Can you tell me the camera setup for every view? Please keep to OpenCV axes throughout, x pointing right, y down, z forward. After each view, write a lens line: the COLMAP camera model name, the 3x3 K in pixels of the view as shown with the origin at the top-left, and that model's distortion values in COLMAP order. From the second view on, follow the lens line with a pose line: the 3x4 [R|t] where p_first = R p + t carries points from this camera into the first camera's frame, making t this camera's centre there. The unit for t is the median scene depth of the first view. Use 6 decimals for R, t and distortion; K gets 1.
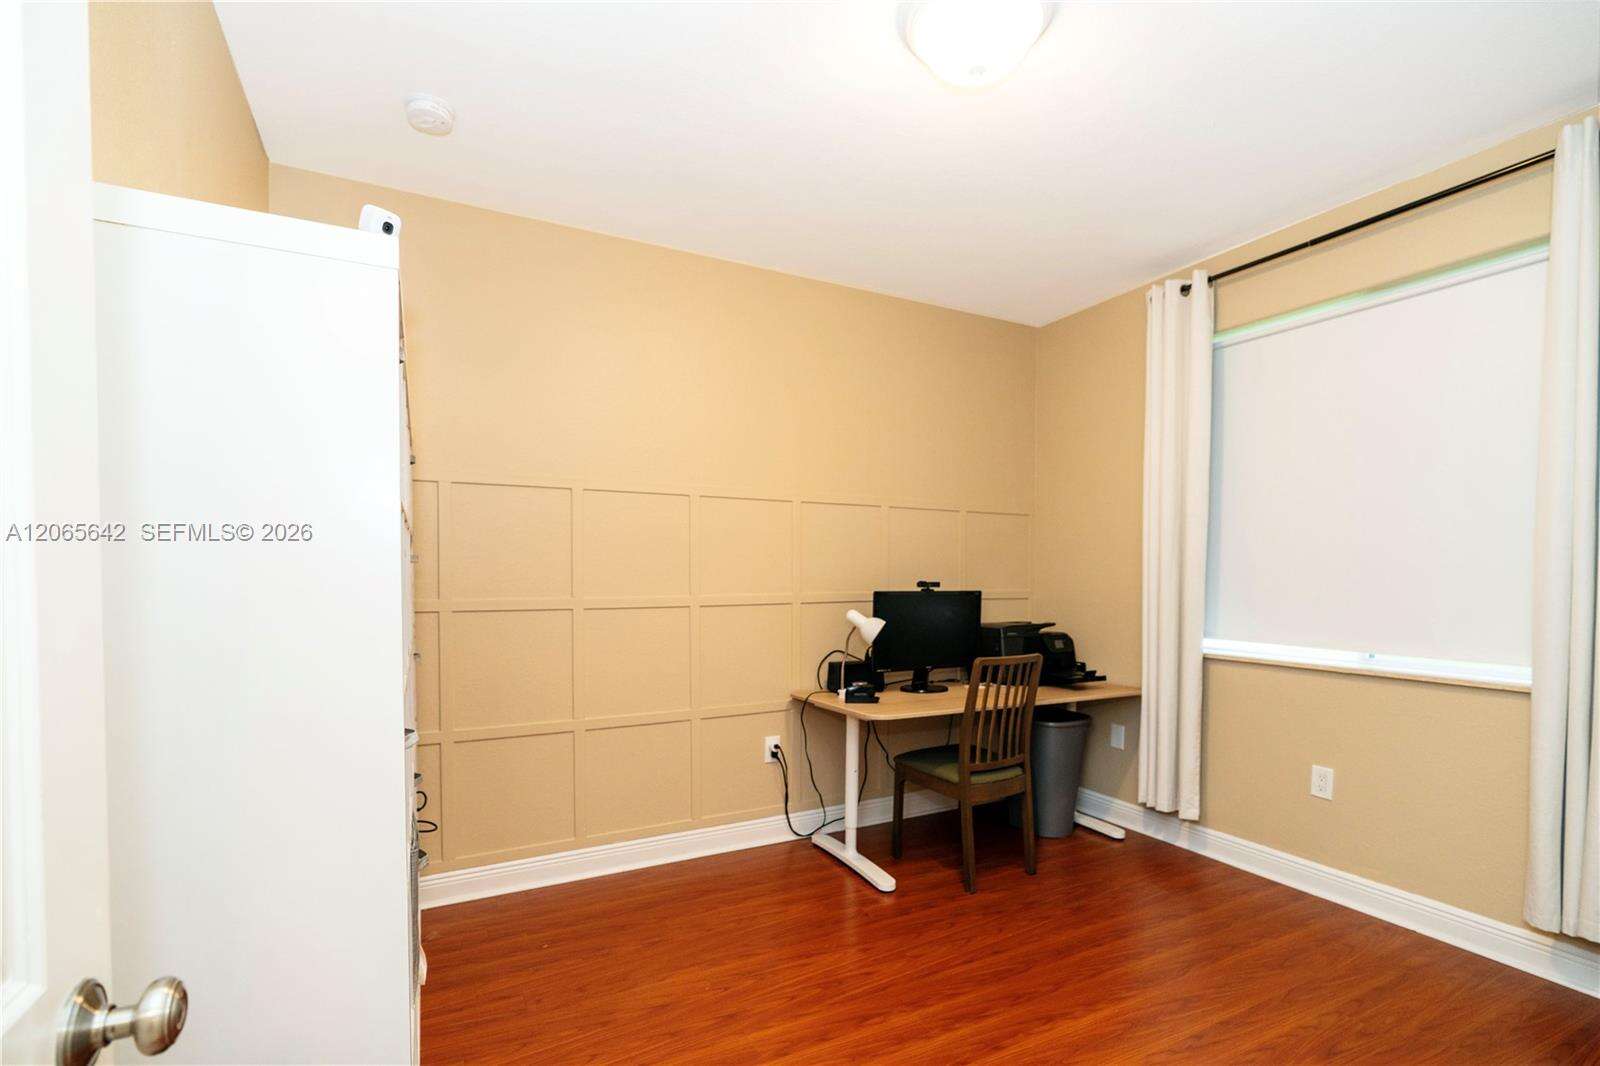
lens RADIAL K [[751.8, 0, 808.5], [0, 751.8, 576.2], [0, 0, 1]] dist [0.000419, 0.000264]
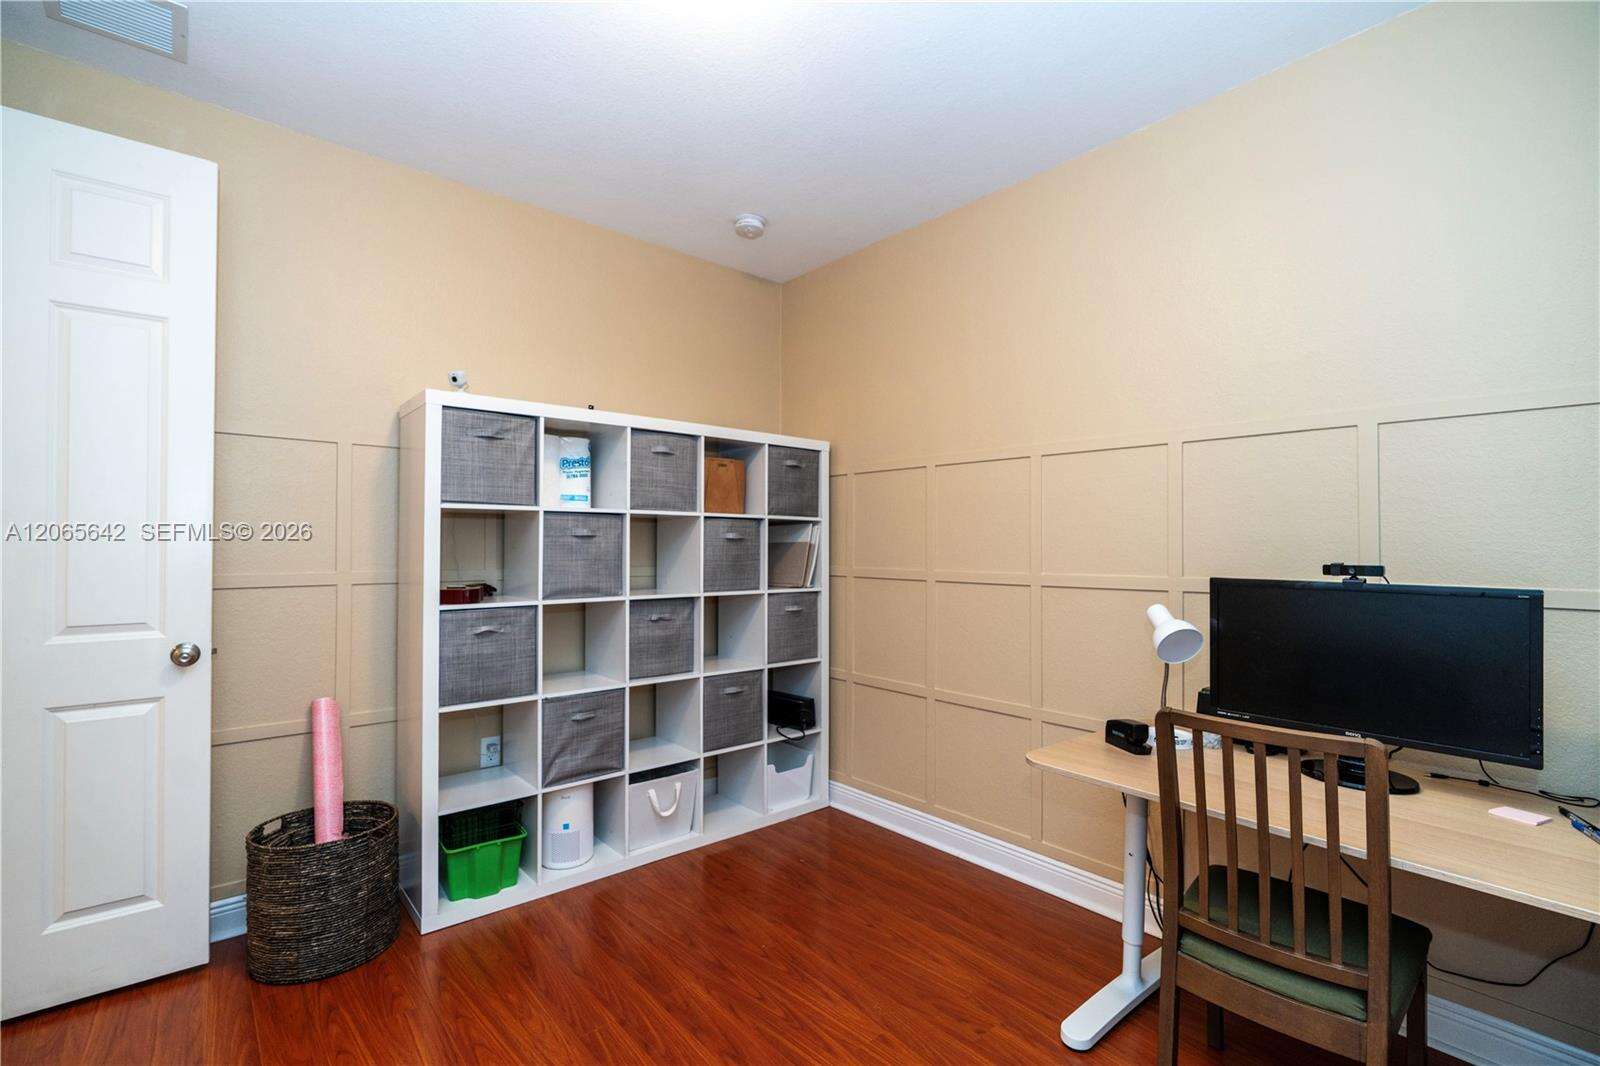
lens RADIAL K [[730.1, 0, 800.0], [0, 730.1, 533.0], [0, 0, 1]] dist [0.000788, 0.001761]
pose [[0.218800, -0.015218, -0.975651, 0.582984], [-0.004916, 0.999849, -0.016698, -0.003979], [0.975757, 0.008449, 0.218692, 0.553437]]
